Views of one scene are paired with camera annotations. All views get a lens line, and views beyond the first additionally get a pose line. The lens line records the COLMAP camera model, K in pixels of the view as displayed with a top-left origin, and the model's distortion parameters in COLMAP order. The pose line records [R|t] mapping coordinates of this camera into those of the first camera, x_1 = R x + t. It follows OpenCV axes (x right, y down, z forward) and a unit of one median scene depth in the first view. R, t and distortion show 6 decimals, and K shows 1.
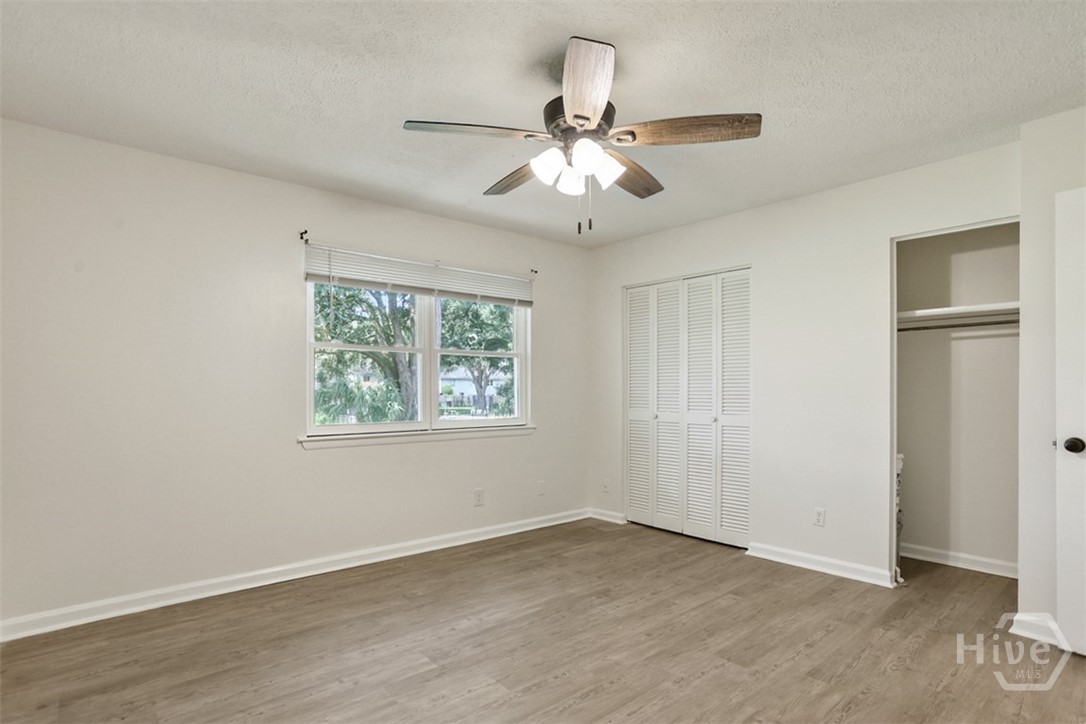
lens RADIAL K [[559.4, 0, 503.1], [0, 559.4, 395.6], [0, 0, 1]] dist [-0.040114, 0.010858]
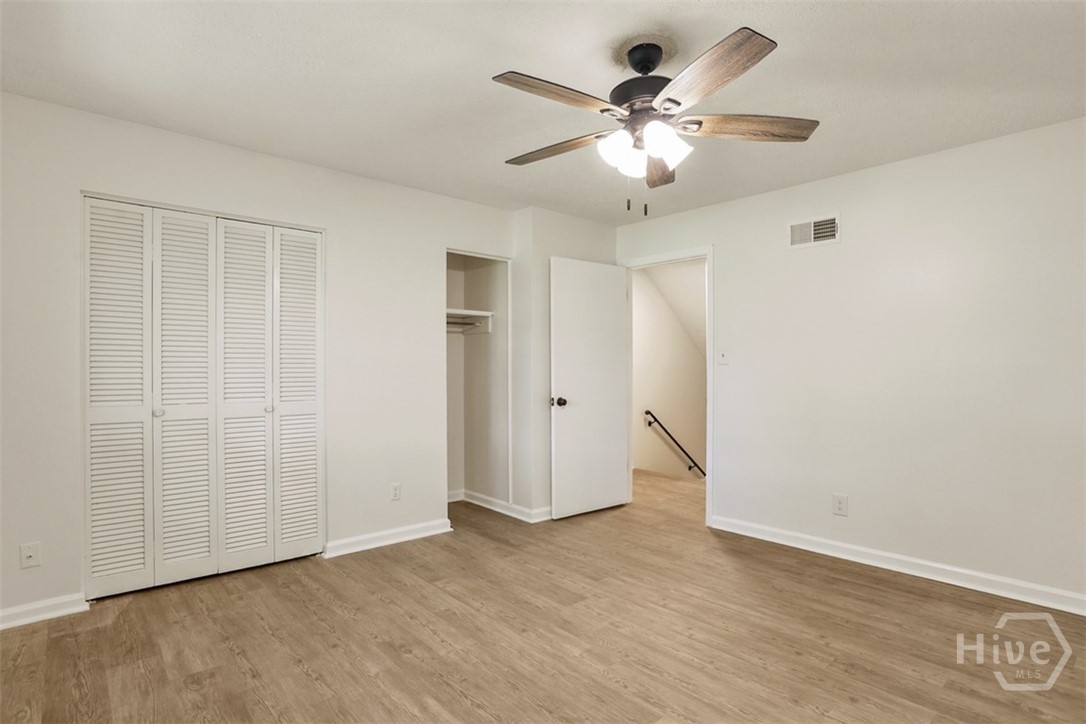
lens RADIAL K [[559.4, 0, 581.1], [0, 559.4, 367.4], [0, 0, 1]] dist [-0.040114, 0.010858]
pose [[-0.100419, 0.005511, 0.994930, -0.542364], [0.011212, 0.999927, -0.004407, -0.009017], [-0.994882, 0.010713, -0.100473, 0.780338]]
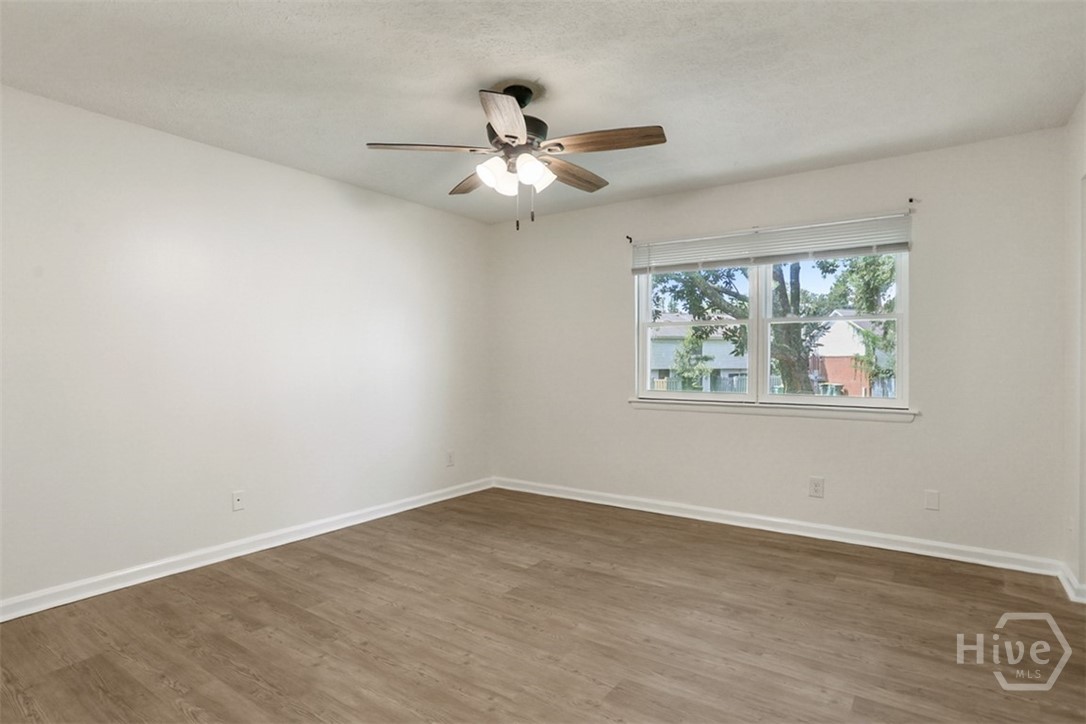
lens RADIAL K [[559.4, 0, 552.4], [0, 559.4, 357.4], [0, 0, 1]] dist [-0.040114, 0.010858]
pose [[0.287130, -0.003719, -0.957884, 0.833702], [-0.011898, 0.999901, -0.007449, -0.006928], [0.957818, 0.013536, 0.287057, 0.469467]]
